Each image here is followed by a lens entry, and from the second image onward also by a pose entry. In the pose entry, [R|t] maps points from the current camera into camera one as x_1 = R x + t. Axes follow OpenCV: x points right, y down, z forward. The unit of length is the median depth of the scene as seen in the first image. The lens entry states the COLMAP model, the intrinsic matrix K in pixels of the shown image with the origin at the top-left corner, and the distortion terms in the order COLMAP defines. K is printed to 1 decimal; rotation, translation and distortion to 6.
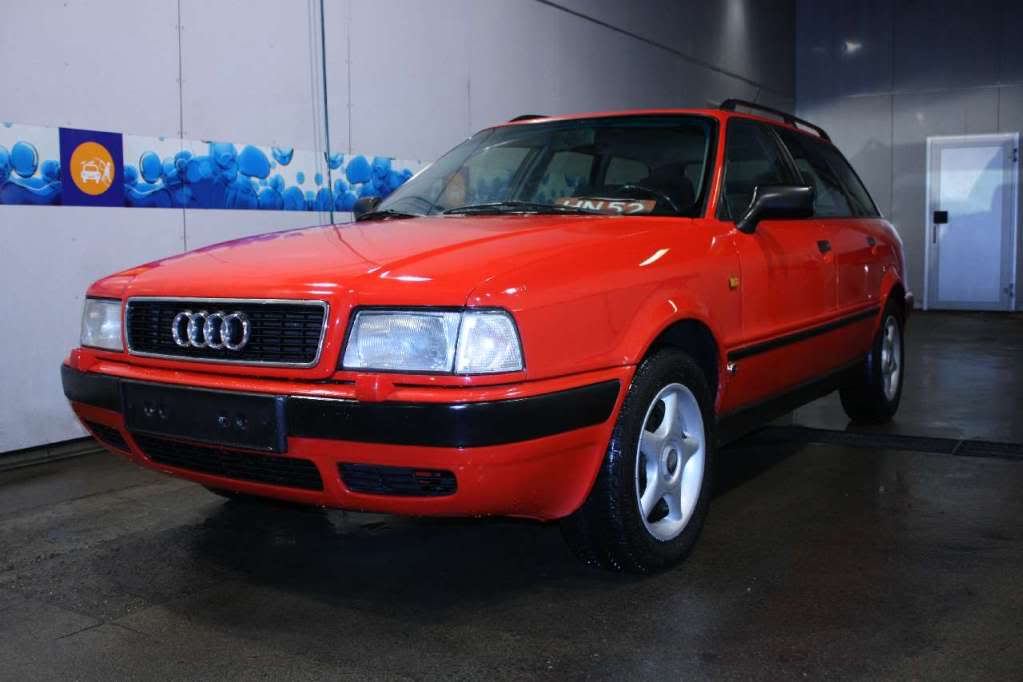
lens RADIAL K [[1044.1, 0, 511.5], [0, 1044.1, 341.0], [0, 0, 1]] dist [-0.181301, 0.267894]
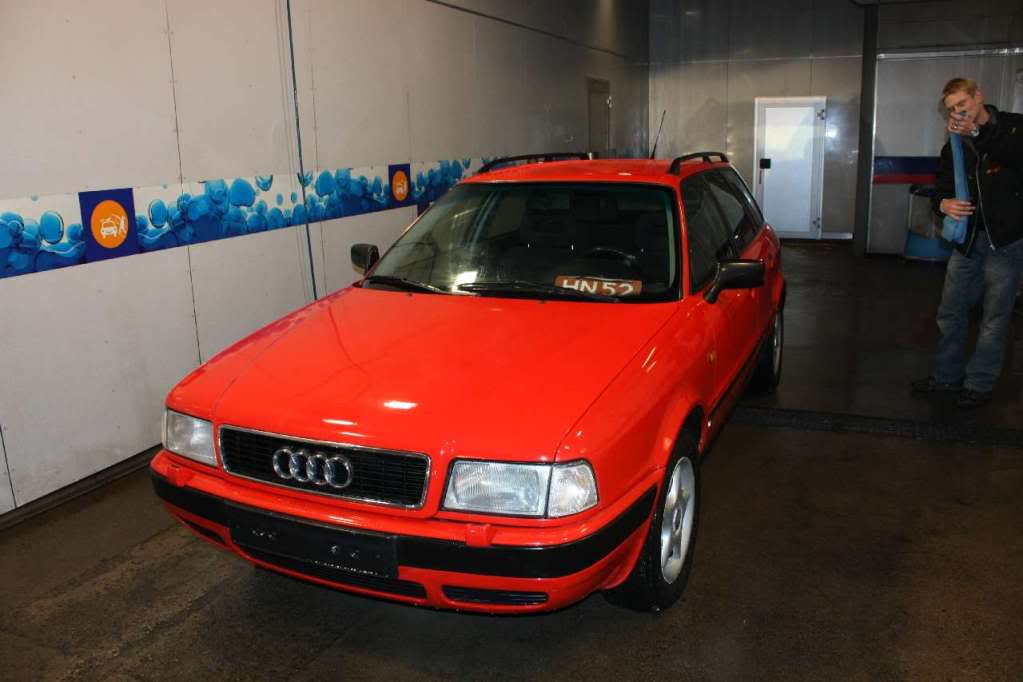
lens RADIAL K [[856.3, 0, 511.5], [0, 856.3, 341.0], [0, 0, 1]] dist [-0.175102, 0.167408]
pose [[0.988684, -0.046971, 0.142471, -0.106652], [0.027397, 0.990280, 0.136362, -0.144008], [-0.147491, -0.130916, 0.980361, 0.035743]]
